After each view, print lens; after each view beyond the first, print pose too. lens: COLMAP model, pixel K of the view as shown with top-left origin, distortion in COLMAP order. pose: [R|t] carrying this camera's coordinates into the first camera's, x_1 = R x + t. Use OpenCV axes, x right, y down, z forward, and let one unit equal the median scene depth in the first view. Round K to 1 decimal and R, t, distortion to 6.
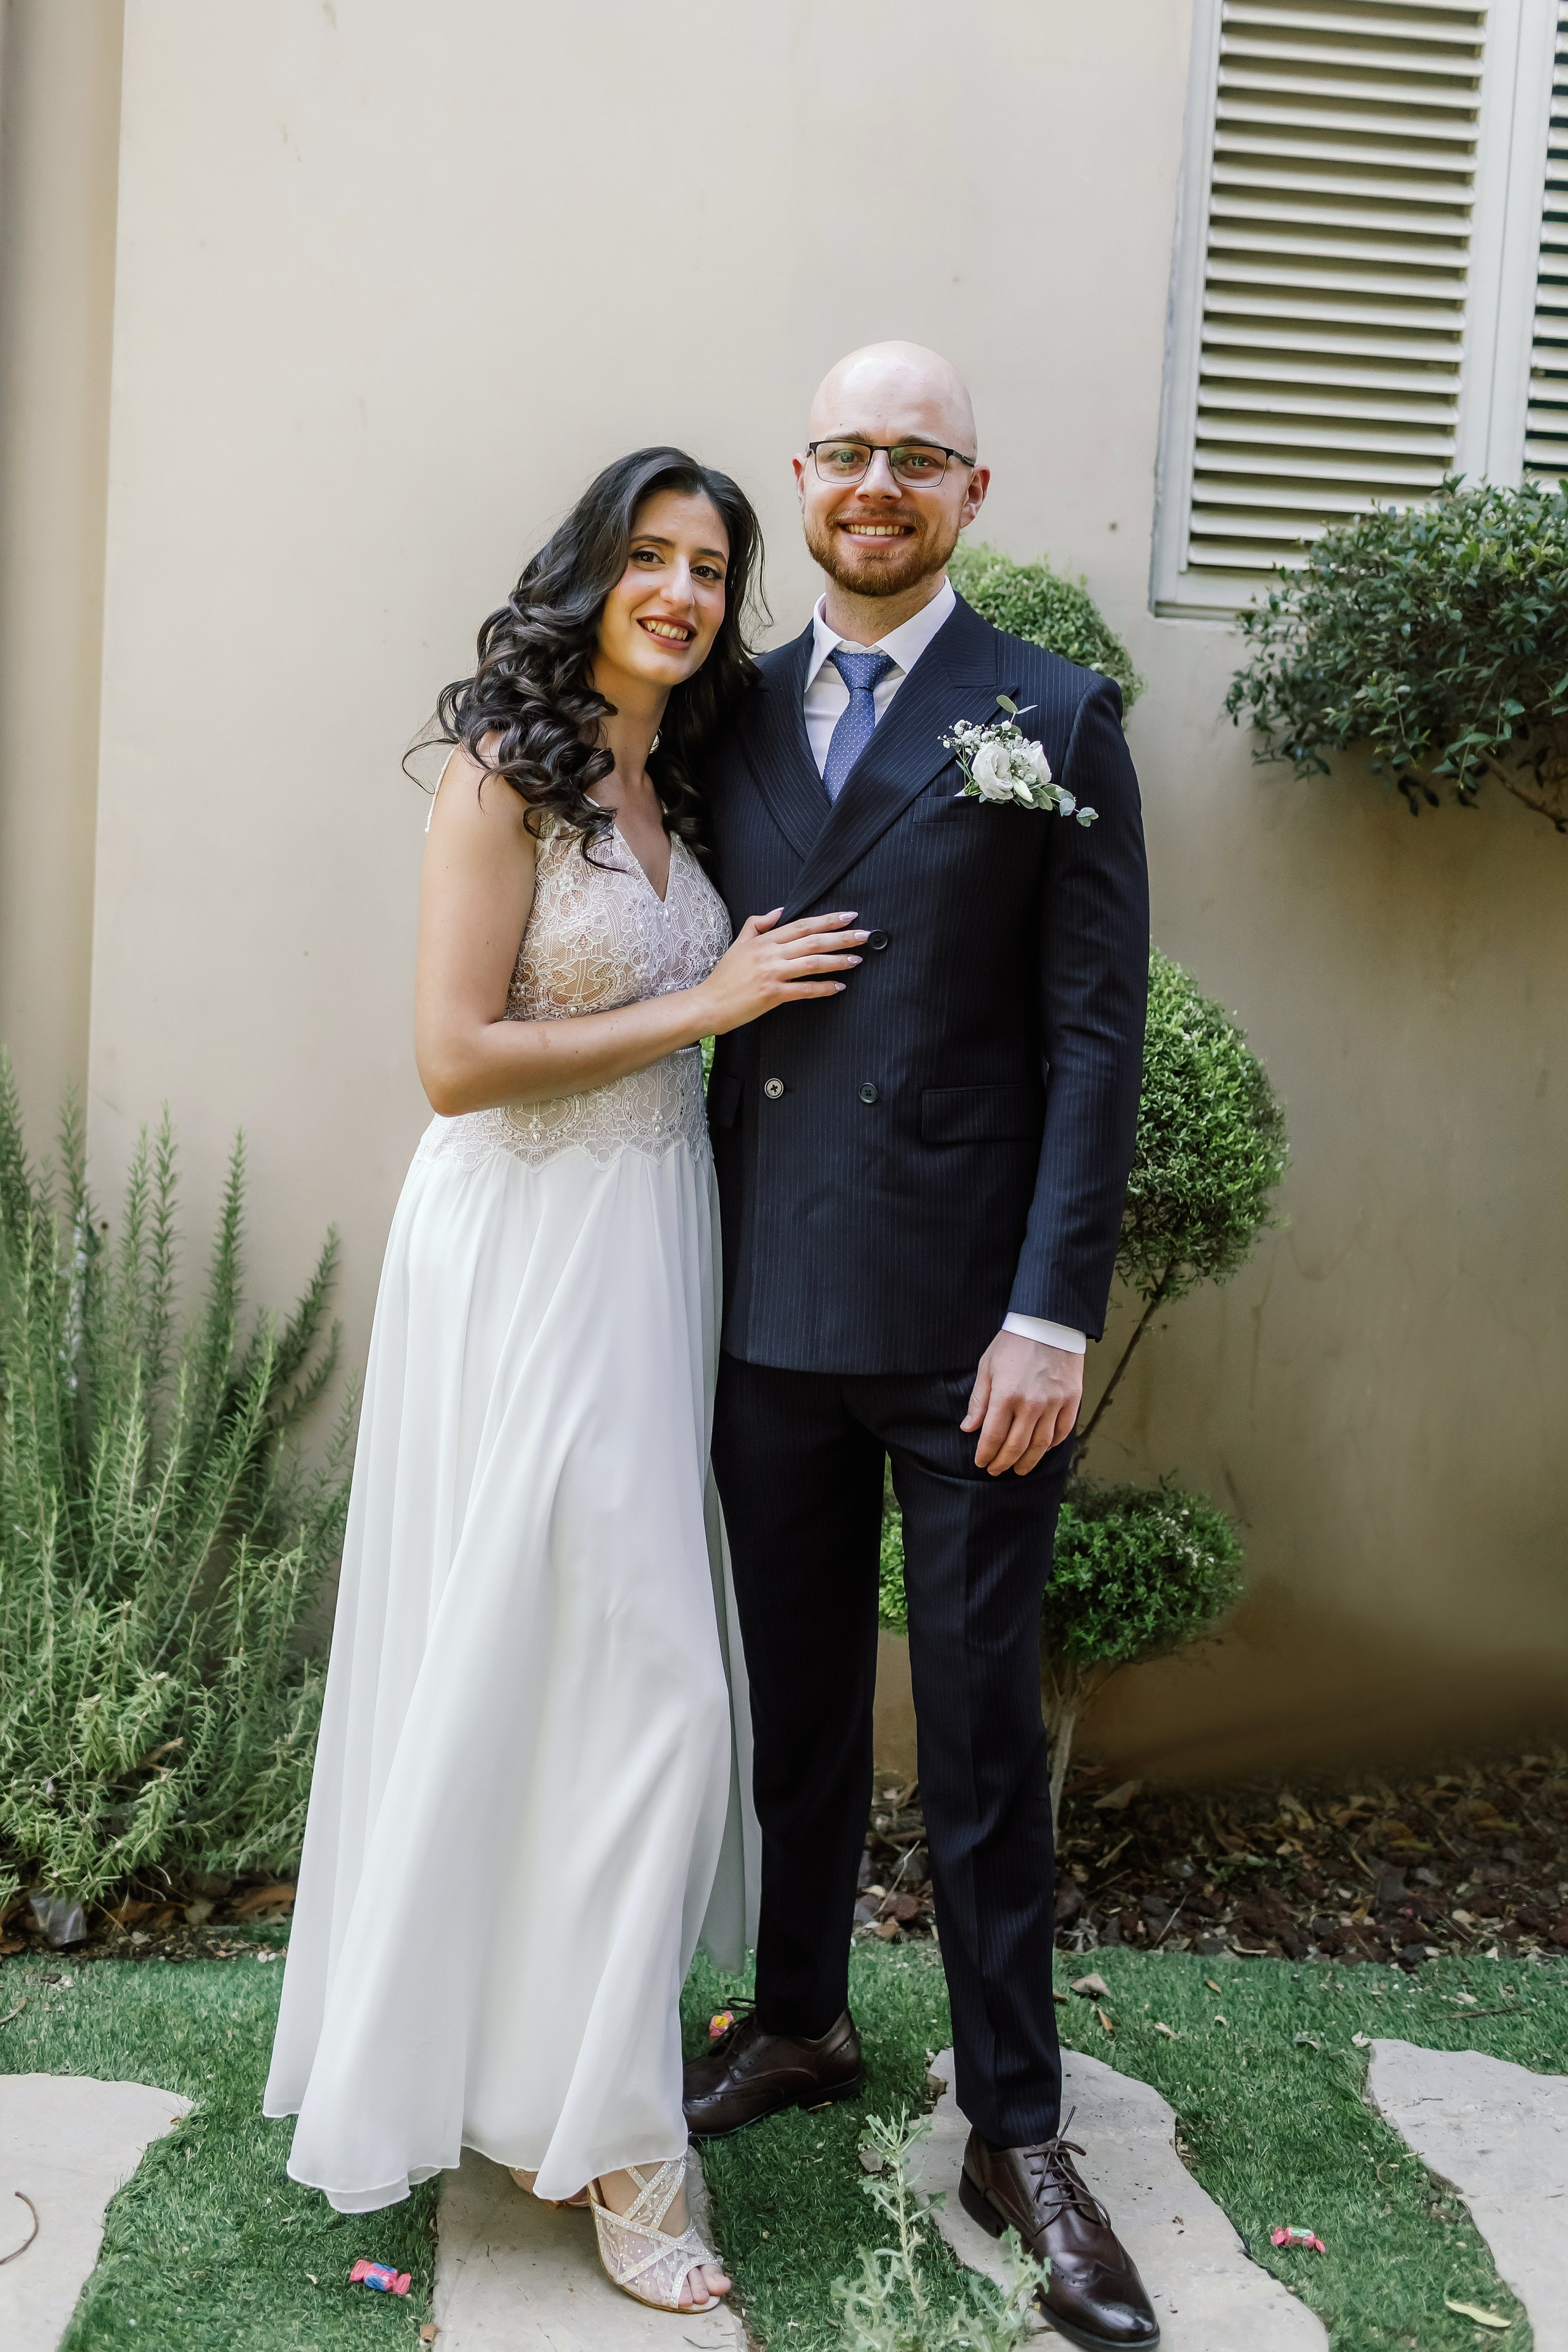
lens RADIAL K [[2279.5, 0, 778.8], [0, 2279.5, 1119.1], [0, 0, 1]] dist [0.002511, 0.006205]
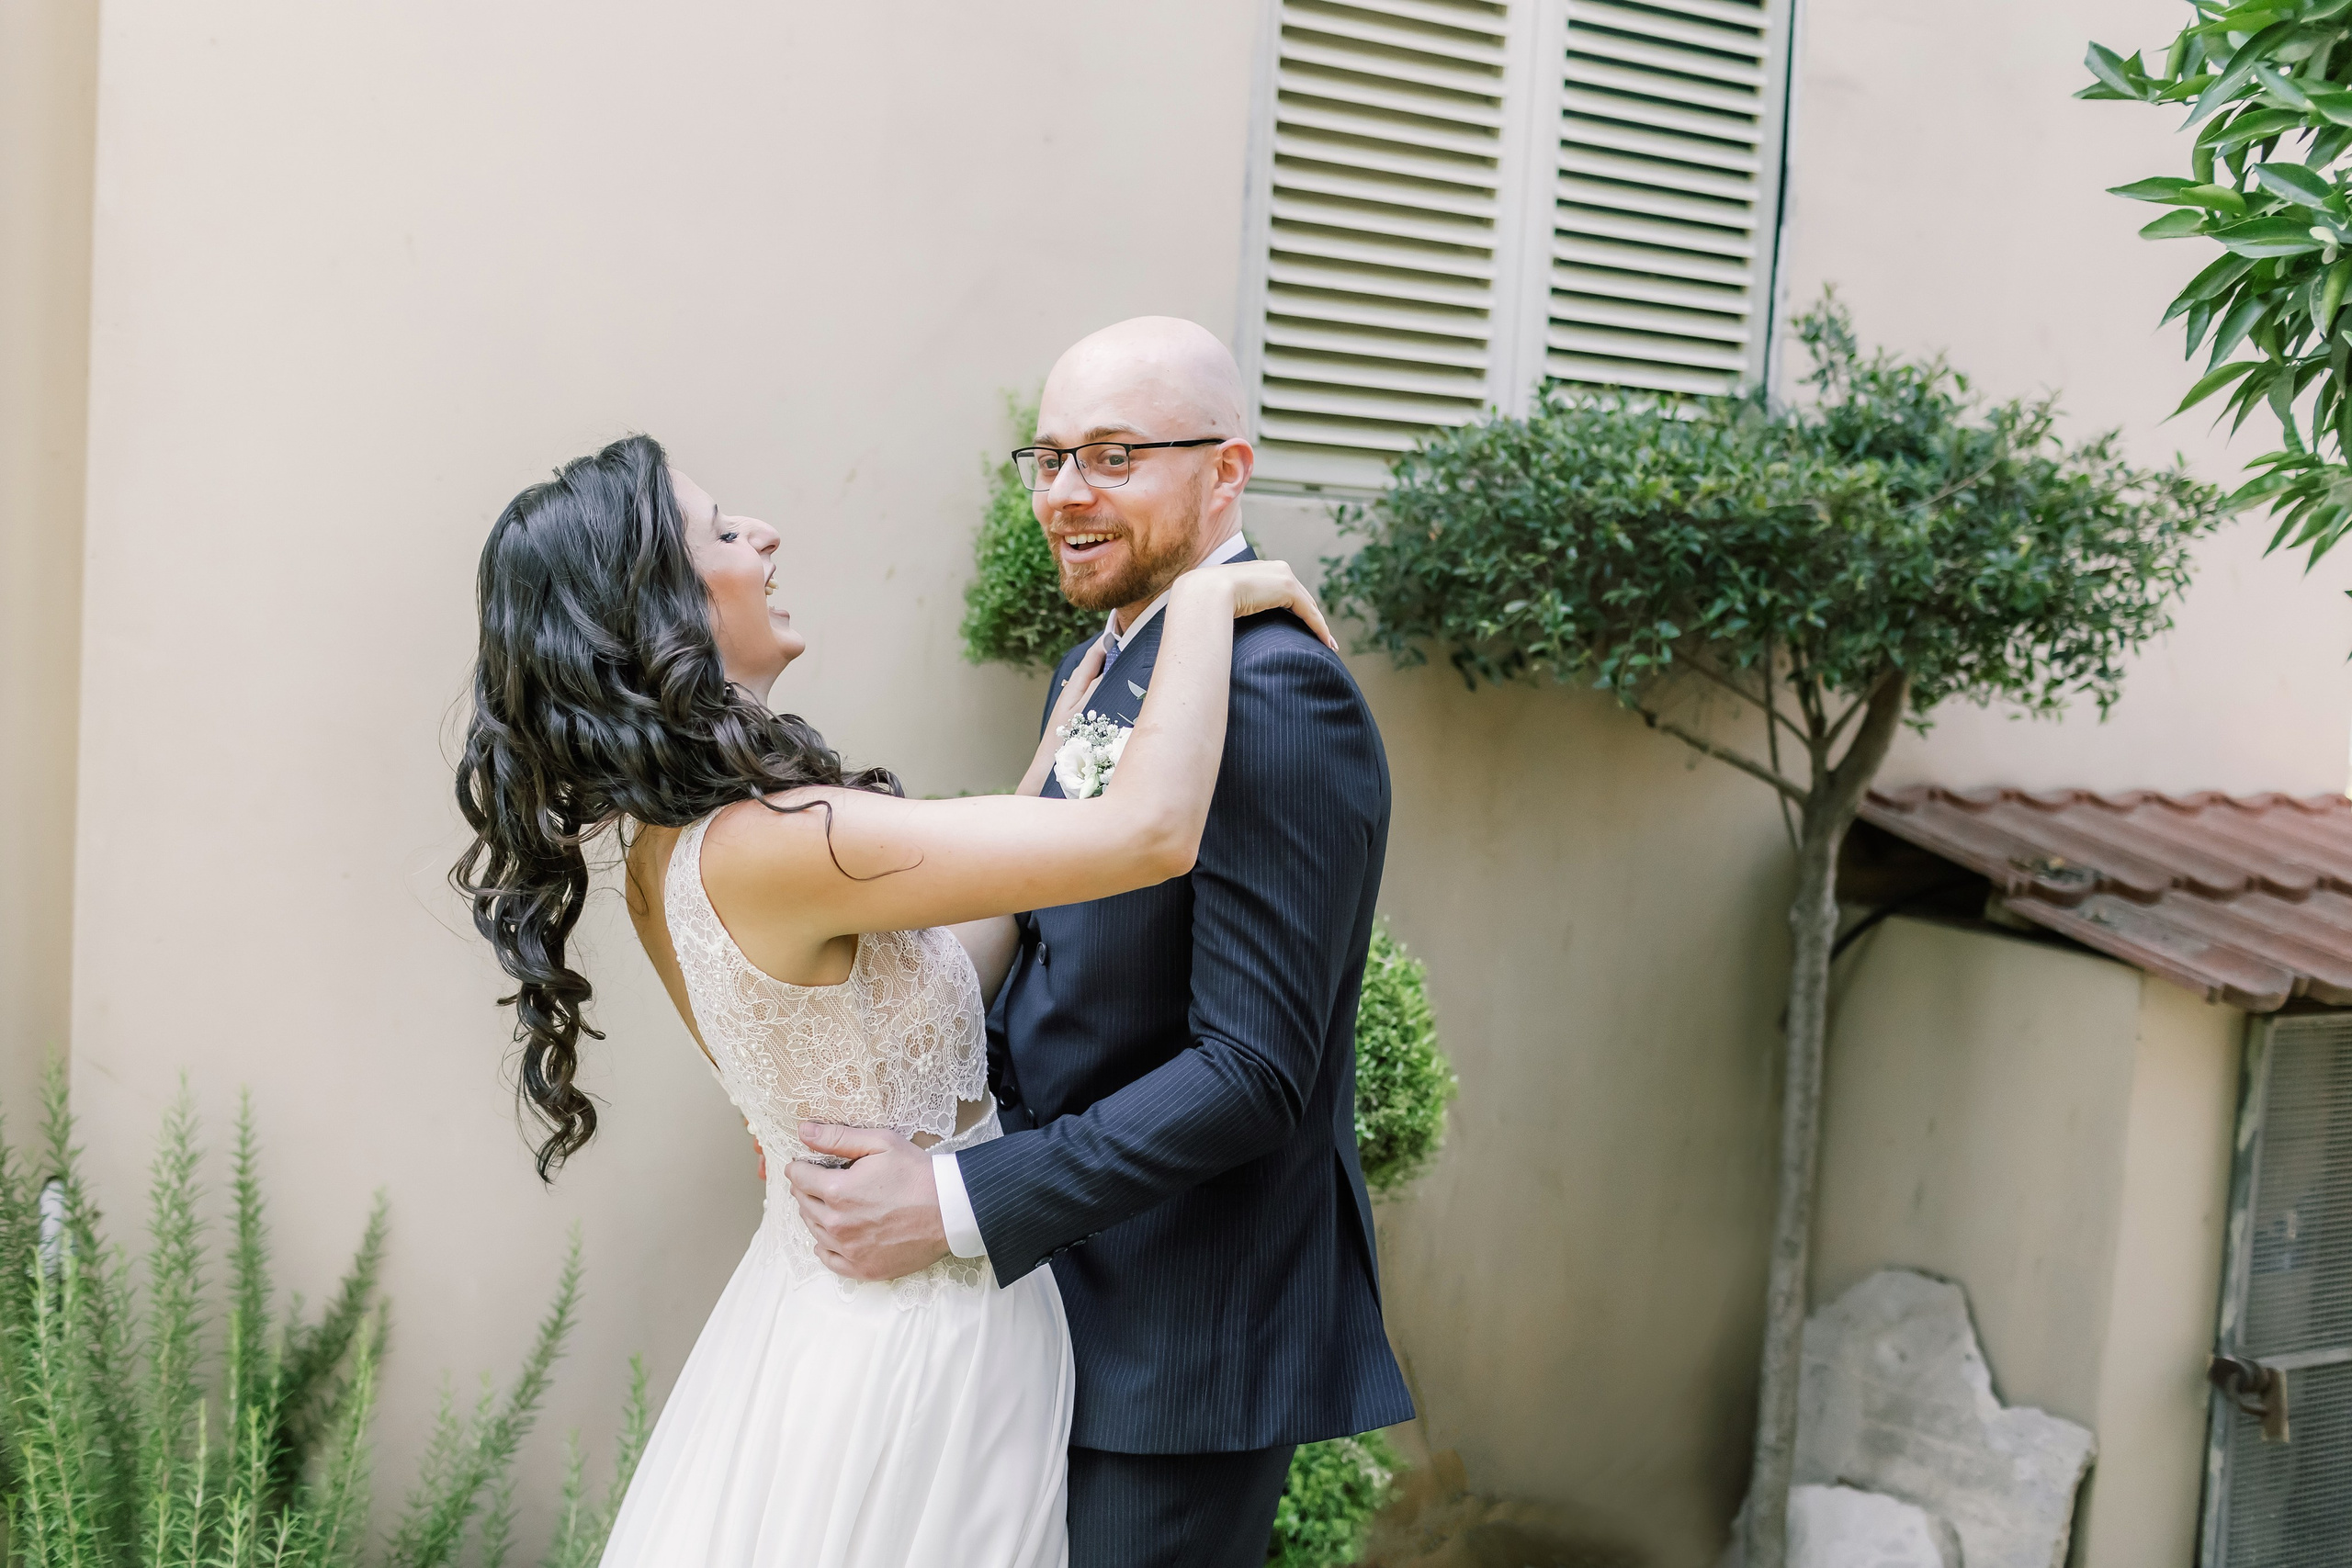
lens RADIAL K [[2209.0, 0, 1121.3], [0, 2209.0, 787.8], [0, 0, 1]] dist [0.002503, 0.001618]
pose [[0.940683, -0.026498, 0.338252, -0.234993], [0.024890, 0.999649, 0.009091, -0.116767], [-0.338374, -0.000132, 0.941012, 0.135493]]
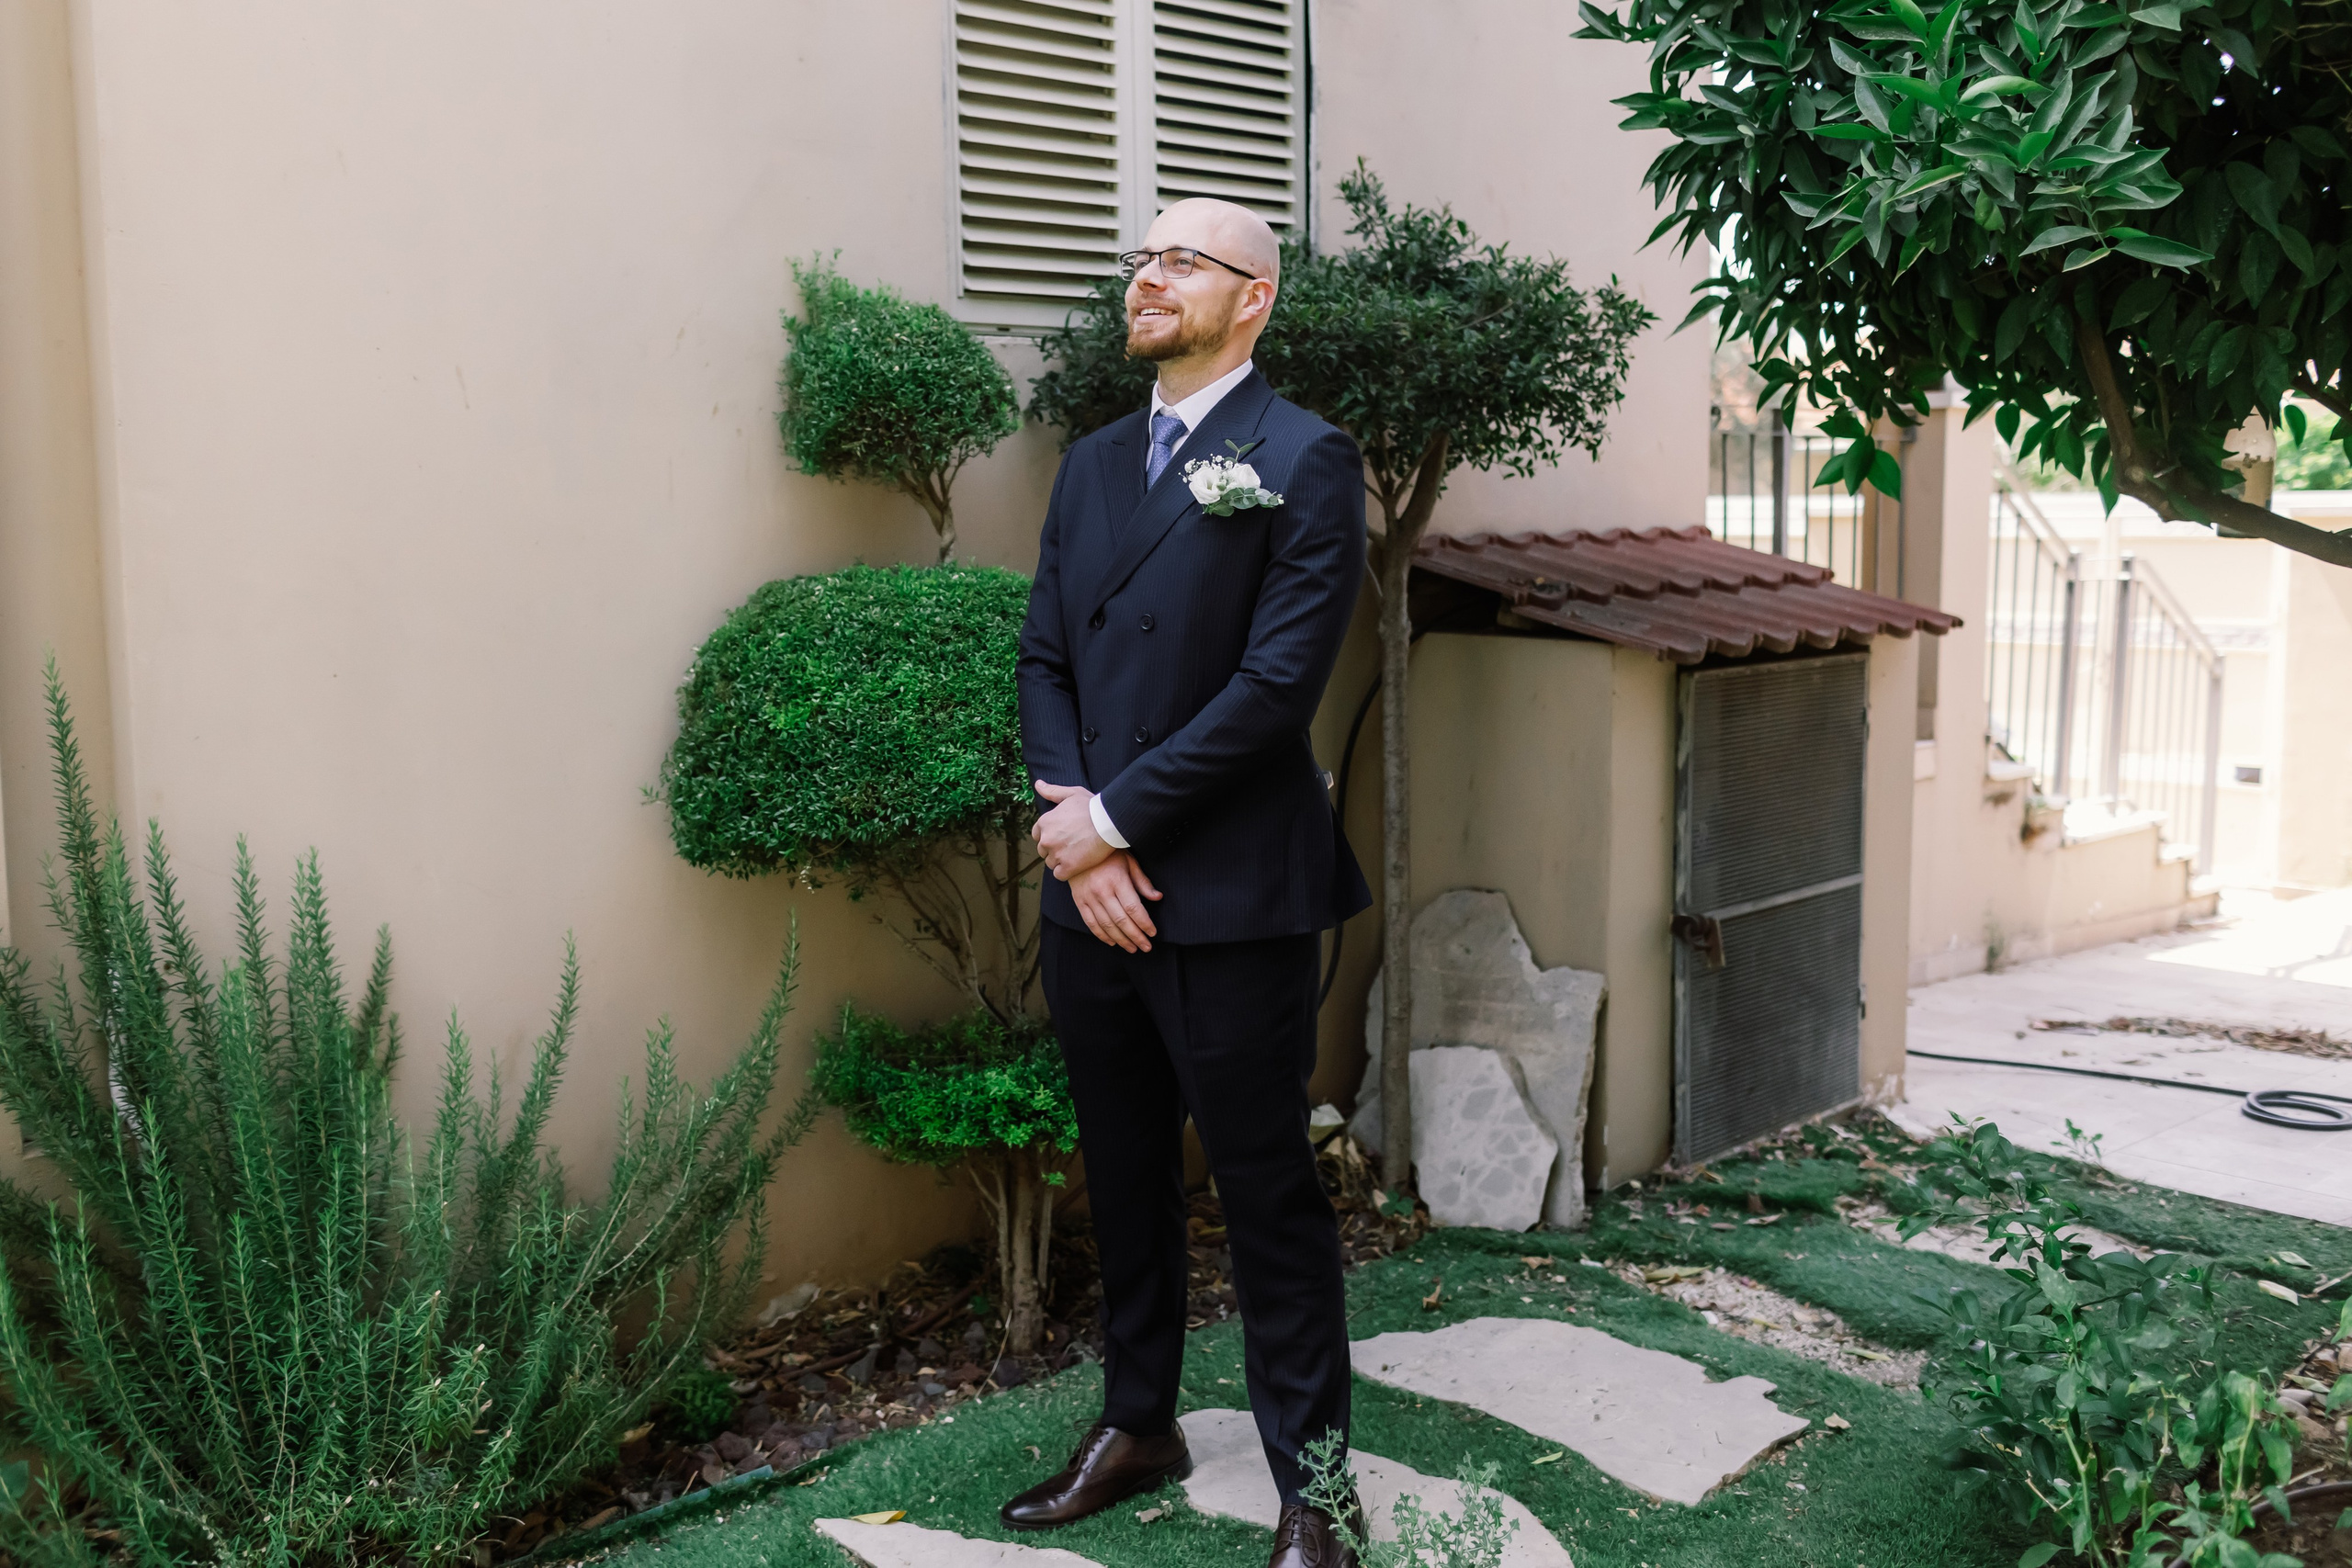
lens RADIAL K [[2208.9, 0, 1163.2], [0, 2208.9, 756.4], [0, 0, 1]] dist [0.007830, 0.009240]
pose [[0.790610, -0.133882, 0.597504, -0.574336], [0.109855, 0.990985, 0.076690, -0.079618], [-0.602385, 0.005007, 0.798190, -0.049562]]
